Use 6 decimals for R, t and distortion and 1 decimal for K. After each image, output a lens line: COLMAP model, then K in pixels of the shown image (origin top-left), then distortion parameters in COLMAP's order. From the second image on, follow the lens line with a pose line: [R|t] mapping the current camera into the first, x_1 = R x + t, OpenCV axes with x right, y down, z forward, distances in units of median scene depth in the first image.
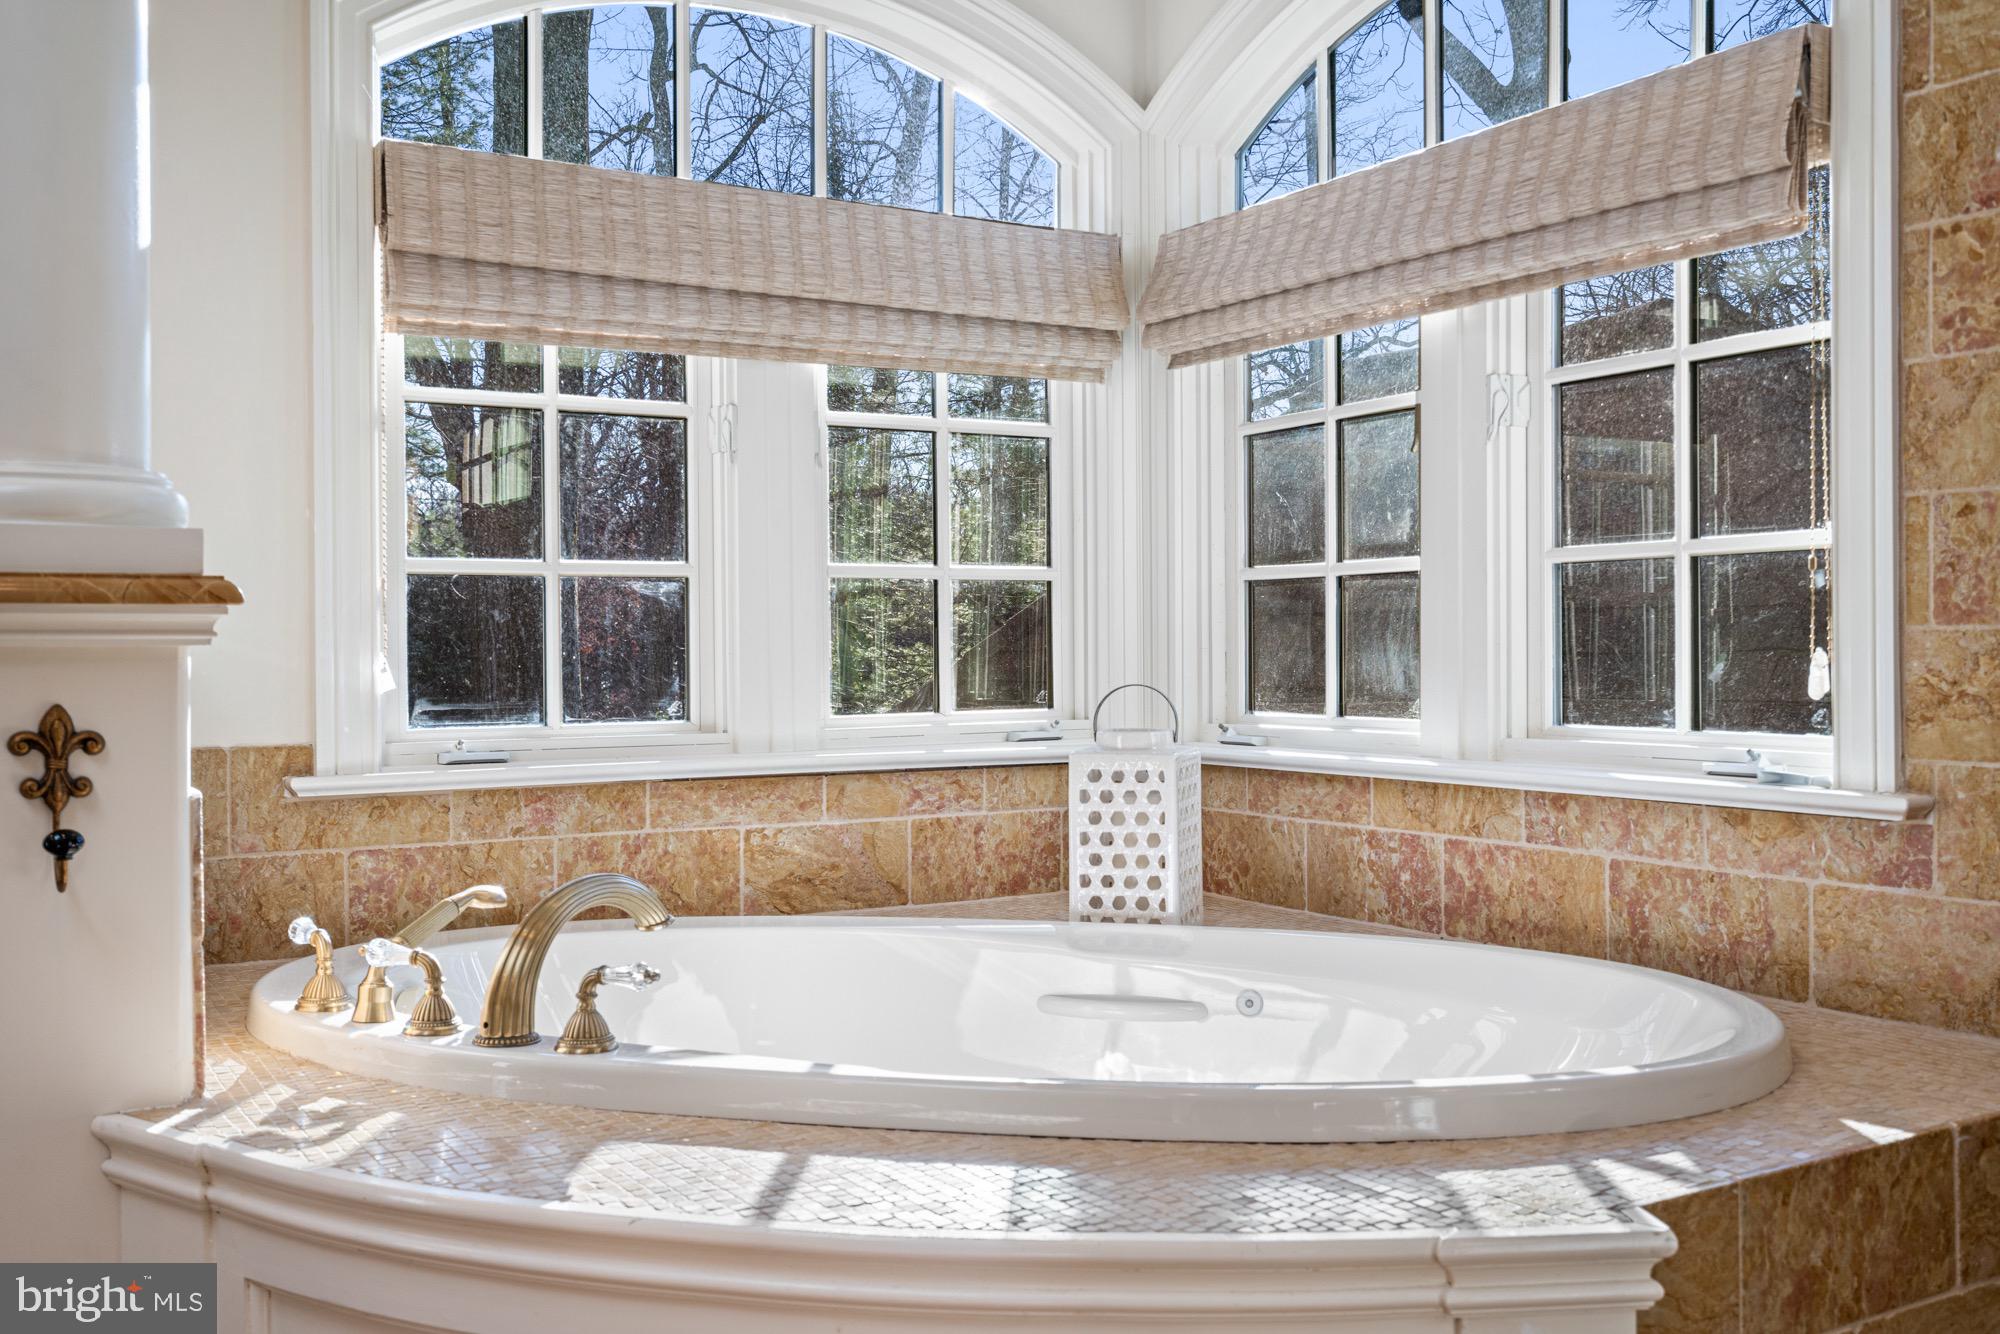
lens RADIAL K [[1843.4, 0, 1007.1], [0, 1843.4, 651.2], [0, 0, 1]] dist [0.015518, 0.000000]
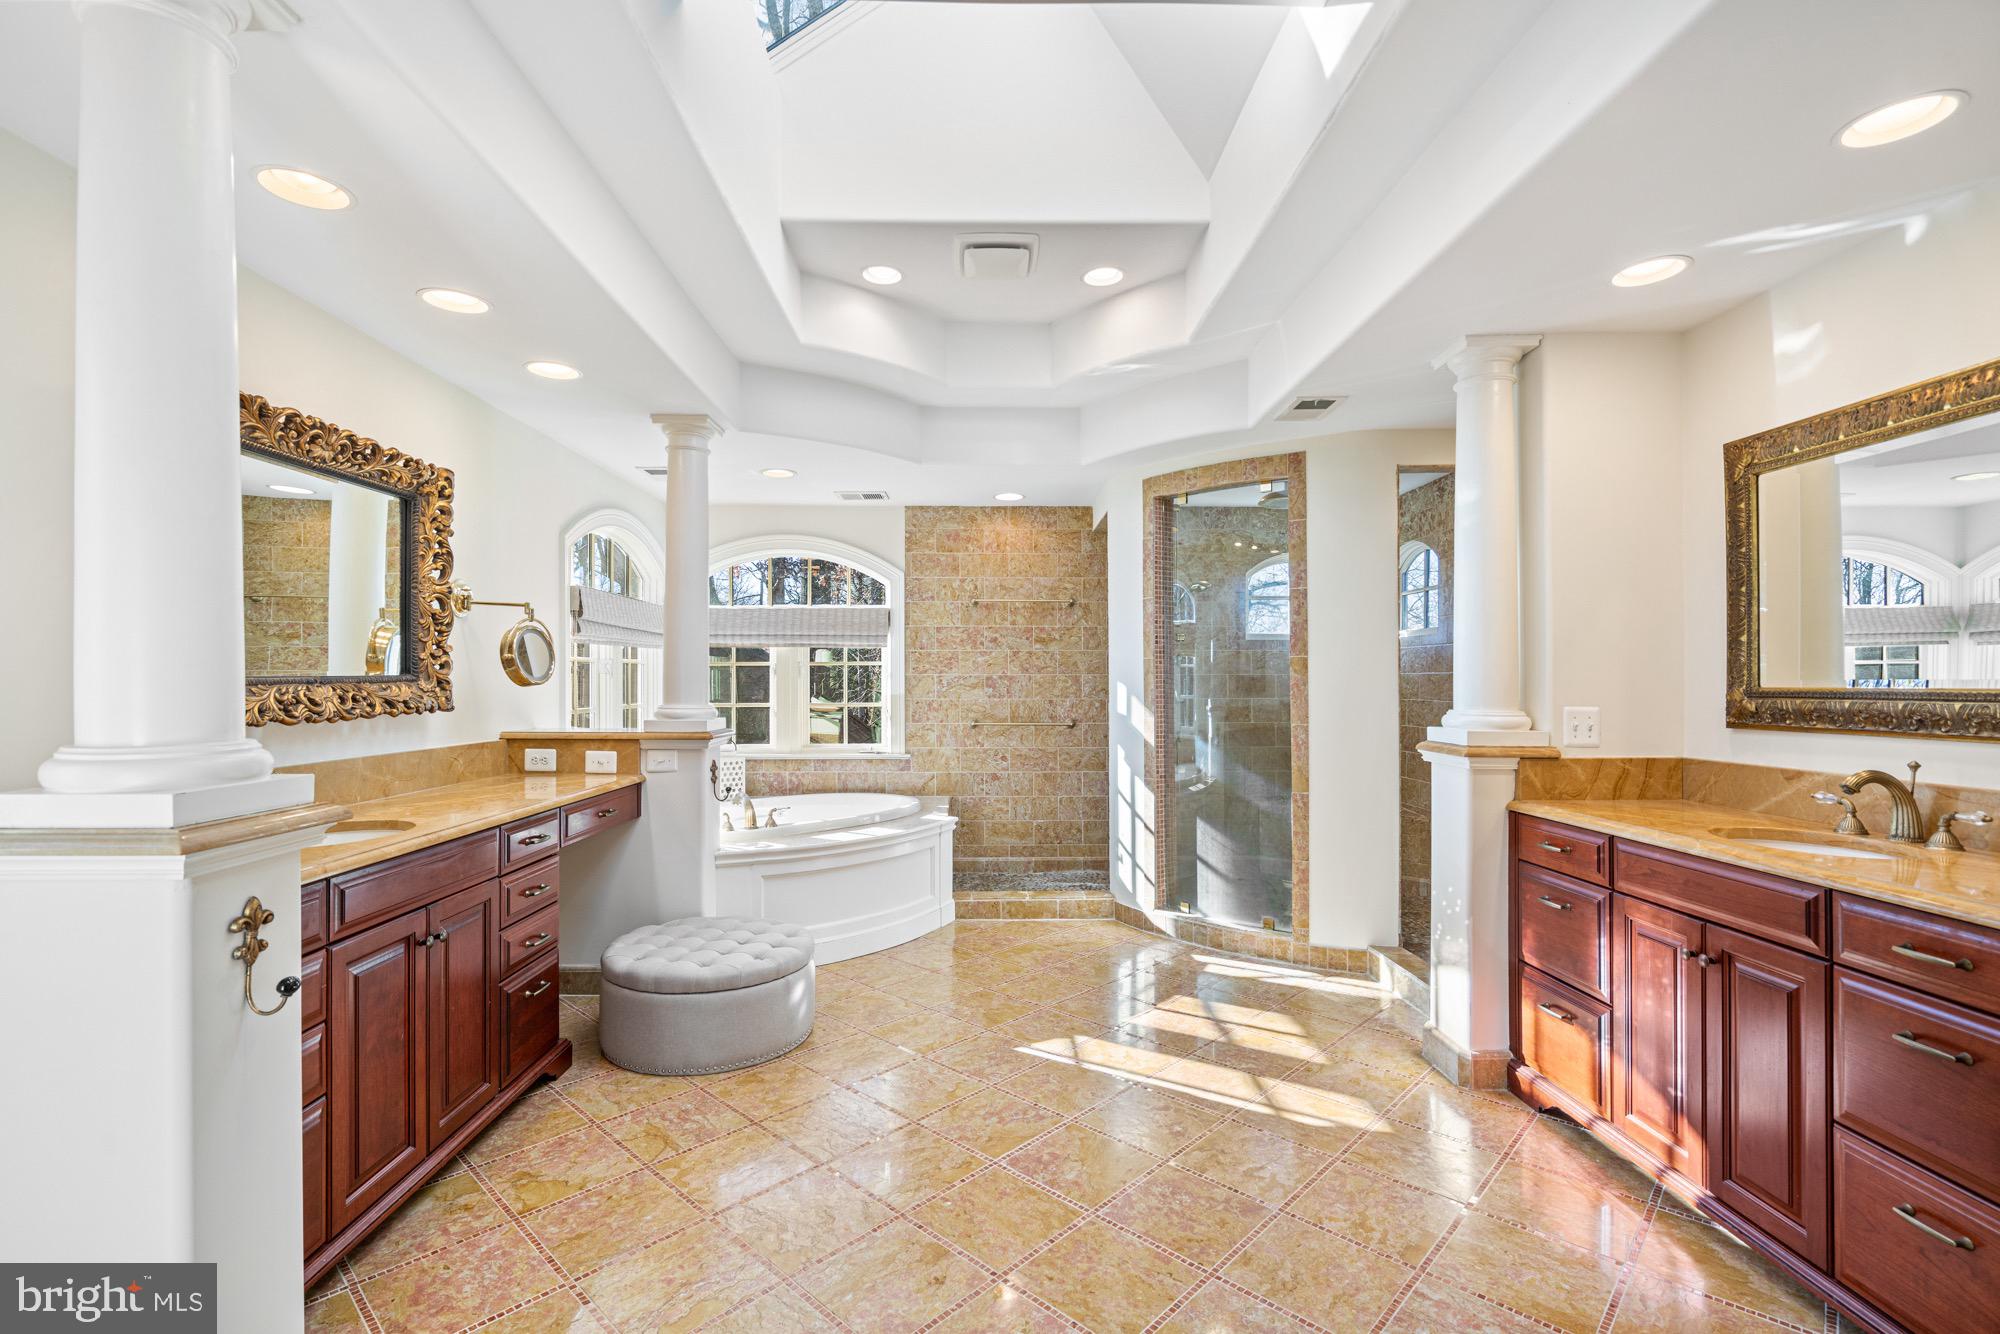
lens RADIAL K [[904.2, 0, 1007.4], [0, 904.2, 680.3], [0, 0, 1]] dist [-0.008680, 0.003895]
pose [[0.485105, 0.005587, 0.874438, -1.392170], [0.001214, 0.999974, -0.007063, -0.098549], [-0.874455, 0.004488, 0.485085, -0.453343]]
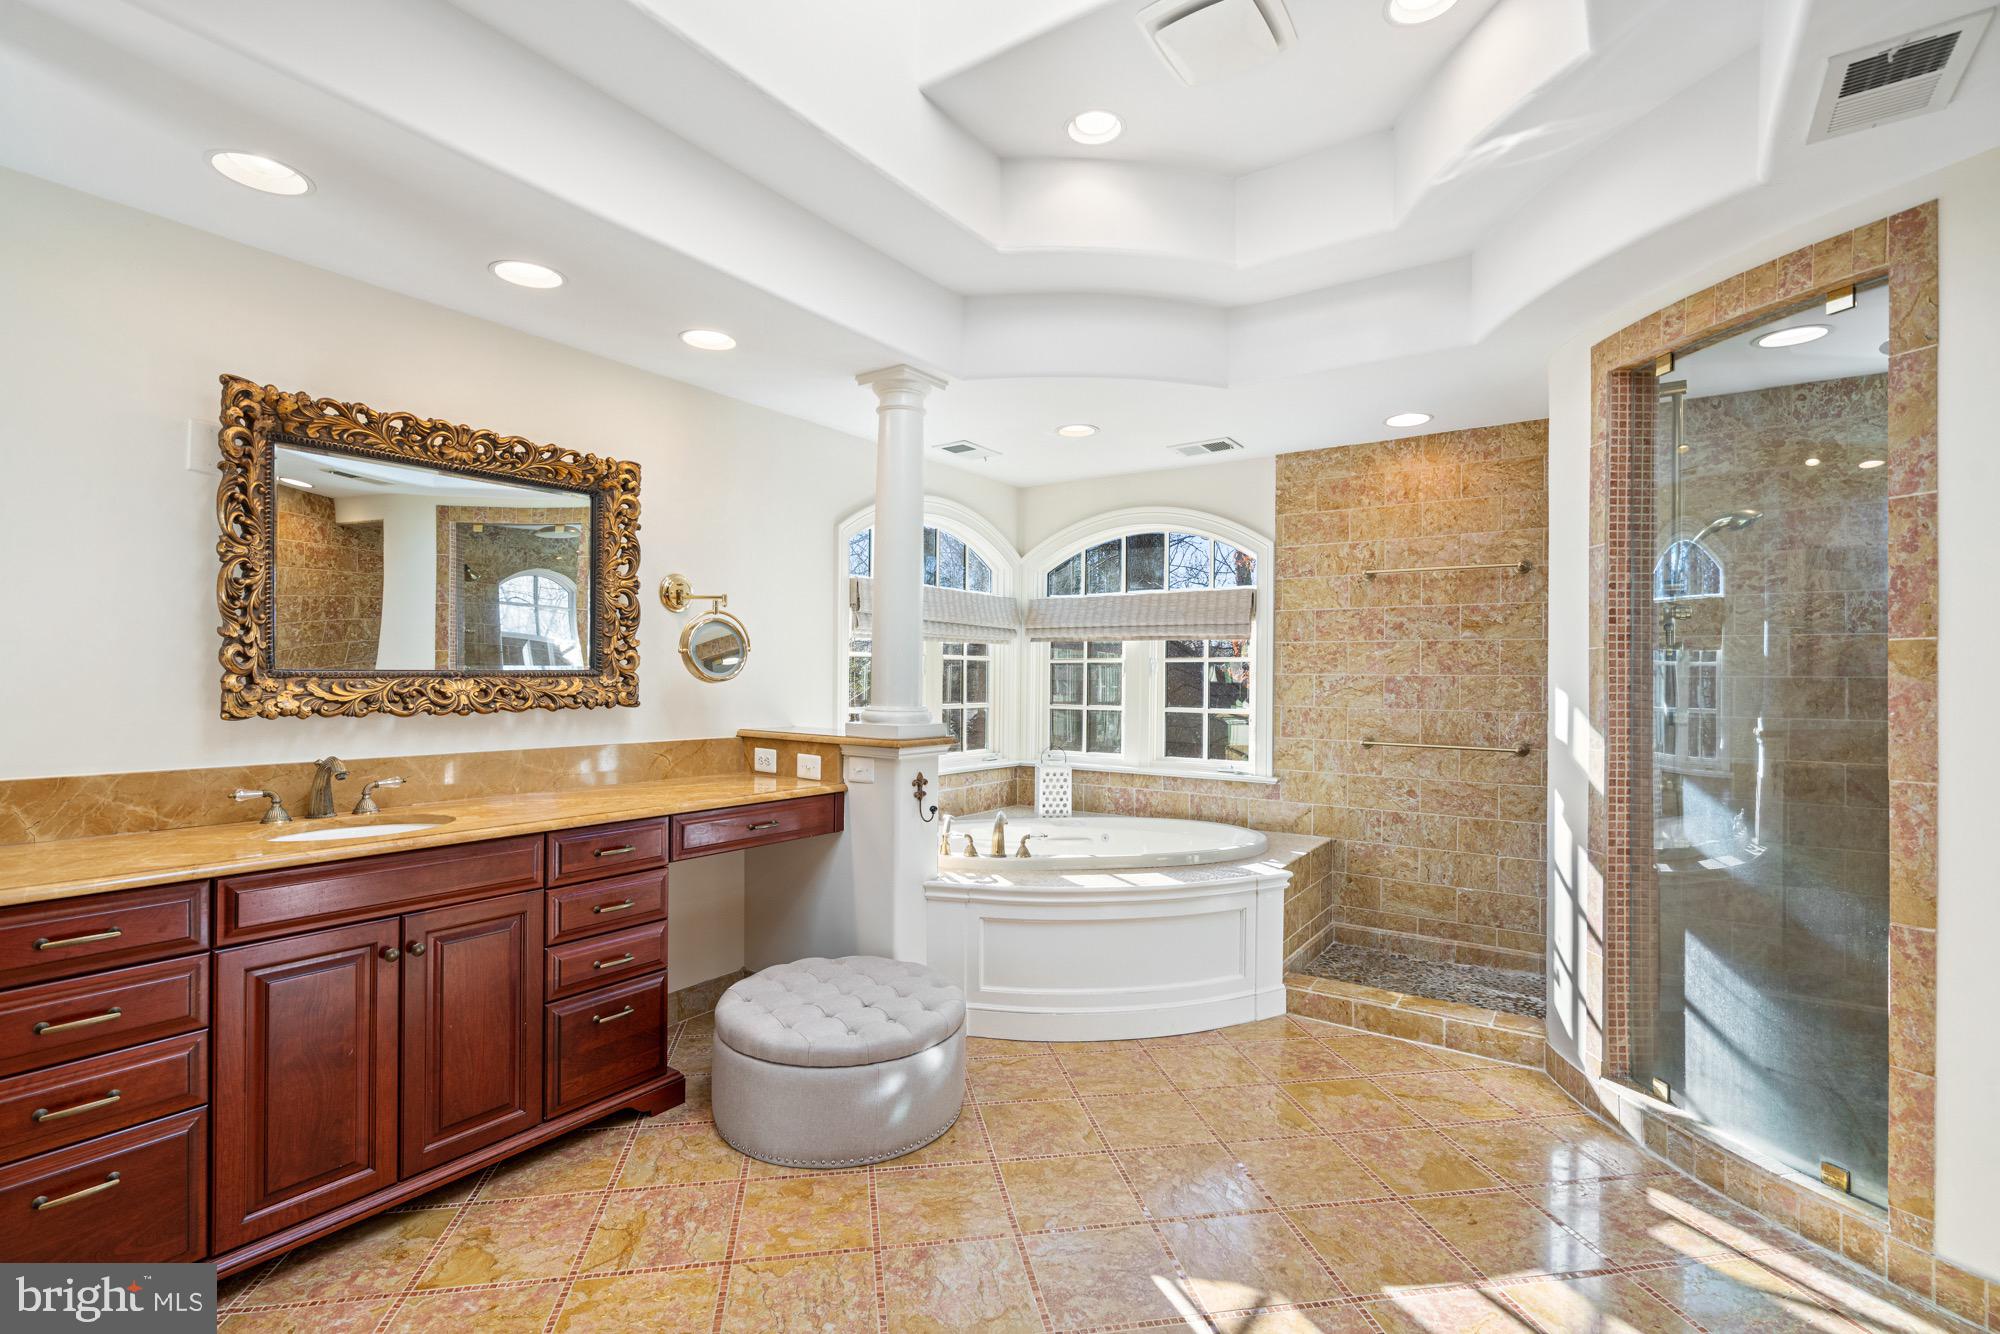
lens RADIAL K [[904.2, 0, 1003.8], [0, 904.2, 681.6], [0, 0, 1]] dist [-0.008680, 0.003895]
pose [[0.911975, 0.013042, 0.410038, -0.749608], [-0.013472, 0.999908, -0.001842, -0.104235], [-0.410024, -0.003844, 0.912067, -0.504545]]
